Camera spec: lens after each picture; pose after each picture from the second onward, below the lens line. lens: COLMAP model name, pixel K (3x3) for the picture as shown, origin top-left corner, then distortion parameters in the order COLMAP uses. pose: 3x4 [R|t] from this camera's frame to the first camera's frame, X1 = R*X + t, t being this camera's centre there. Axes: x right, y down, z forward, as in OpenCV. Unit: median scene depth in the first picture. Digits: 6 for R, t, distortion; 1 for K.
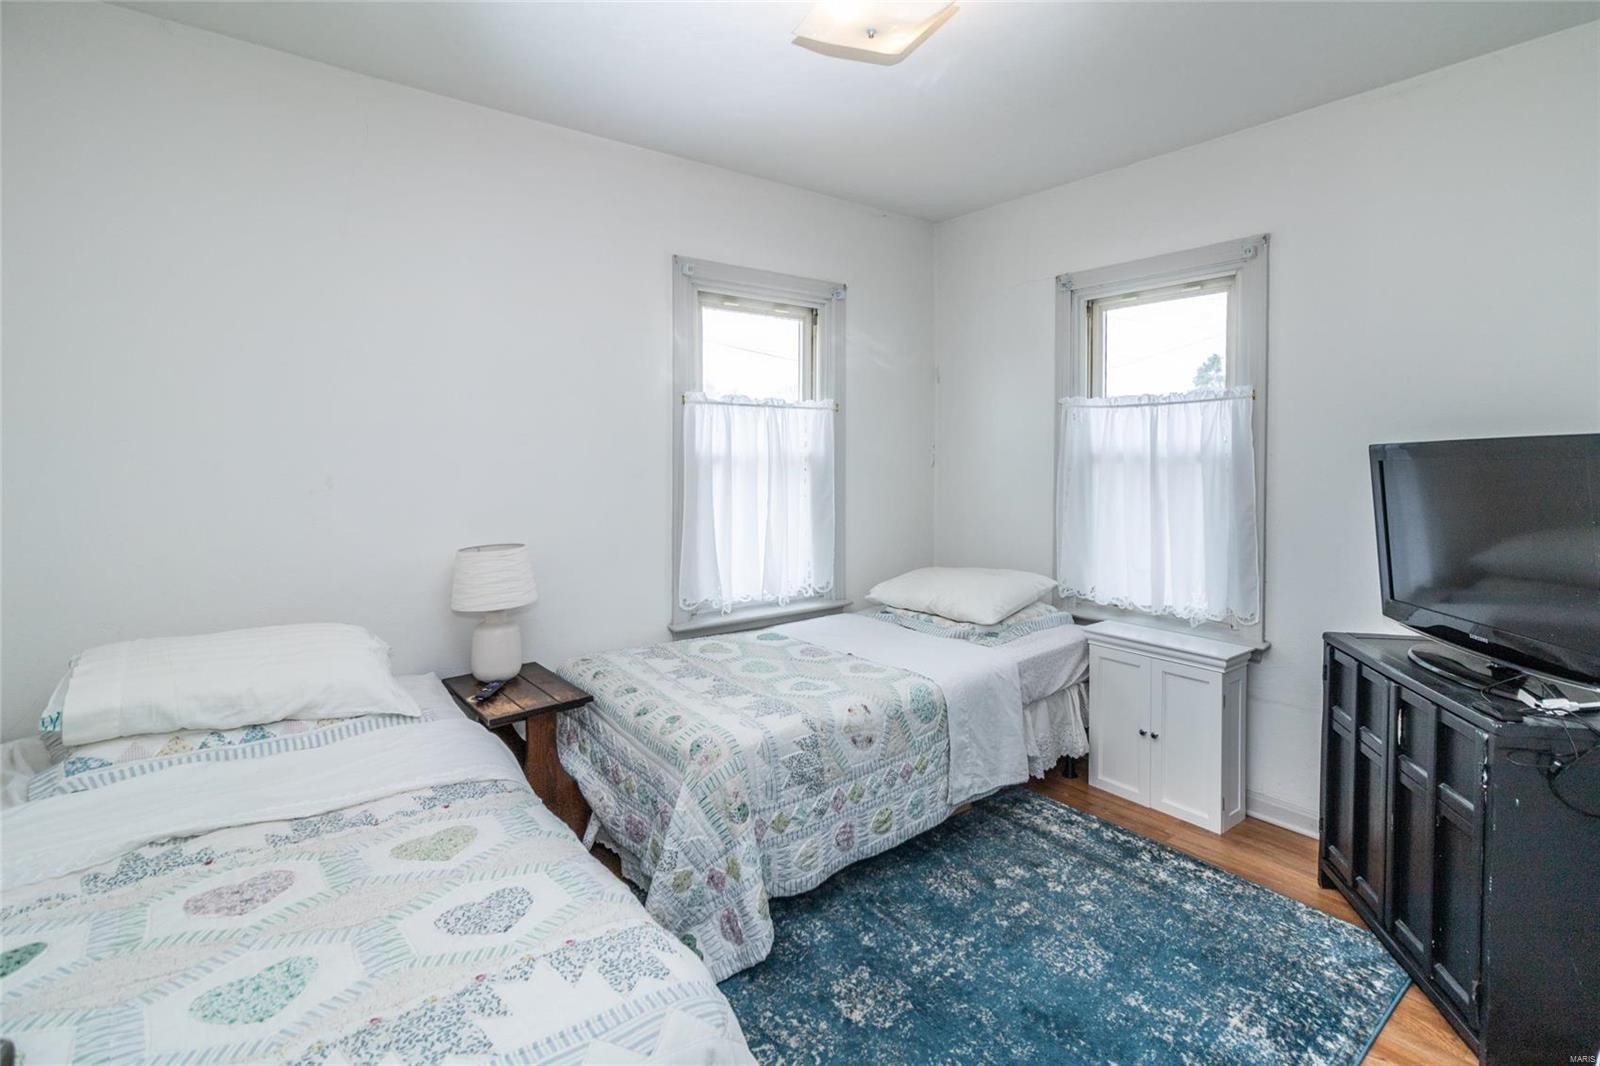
lens RADIAL K [[747.9, 0, 803.3], [0, 747.9, 453.1], [0, 0, 1]] dist [0.000013, 0.000001]
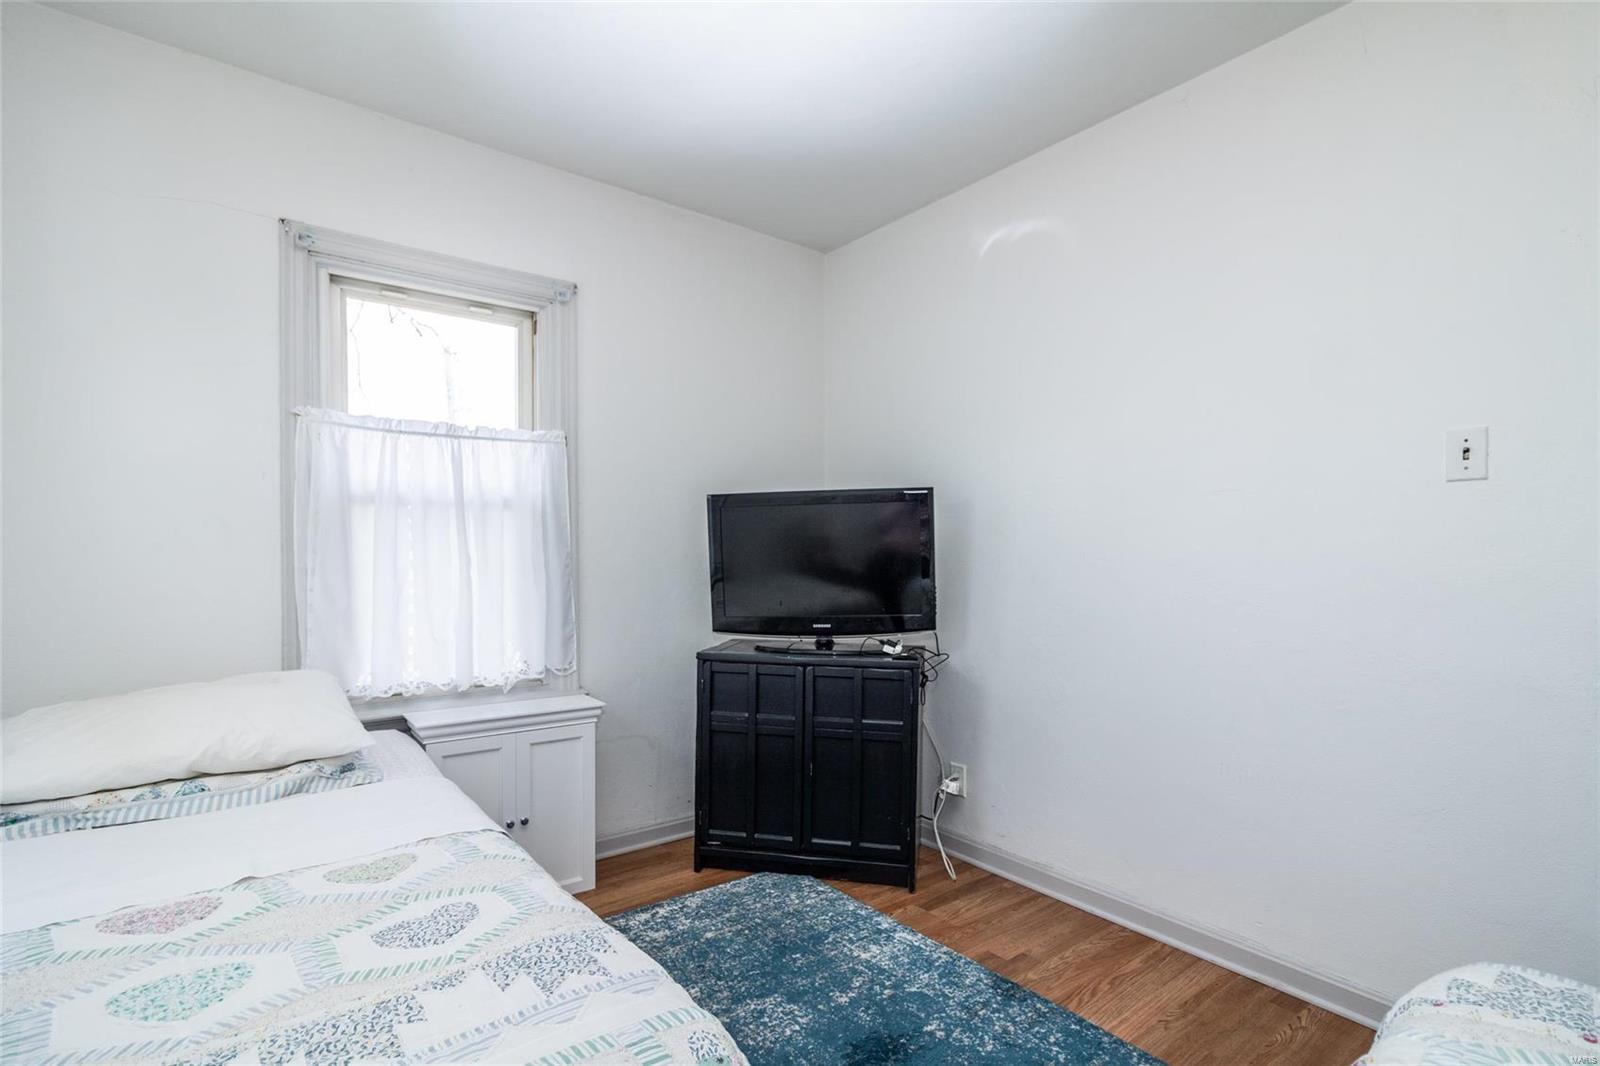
lens RADIAL K [[773.9, 0, 801.4], [0, 773.9, 552.0], [0, 0, 1]] dist [-0.000730, -0.000149]
pose [[0.012018, 0.004690, 0.999917, -0.380410], [-0.004283, 0.999980, -0.004639, 0.064934], [-0.999919, -0.004226, 0.012038, 0.614376]]
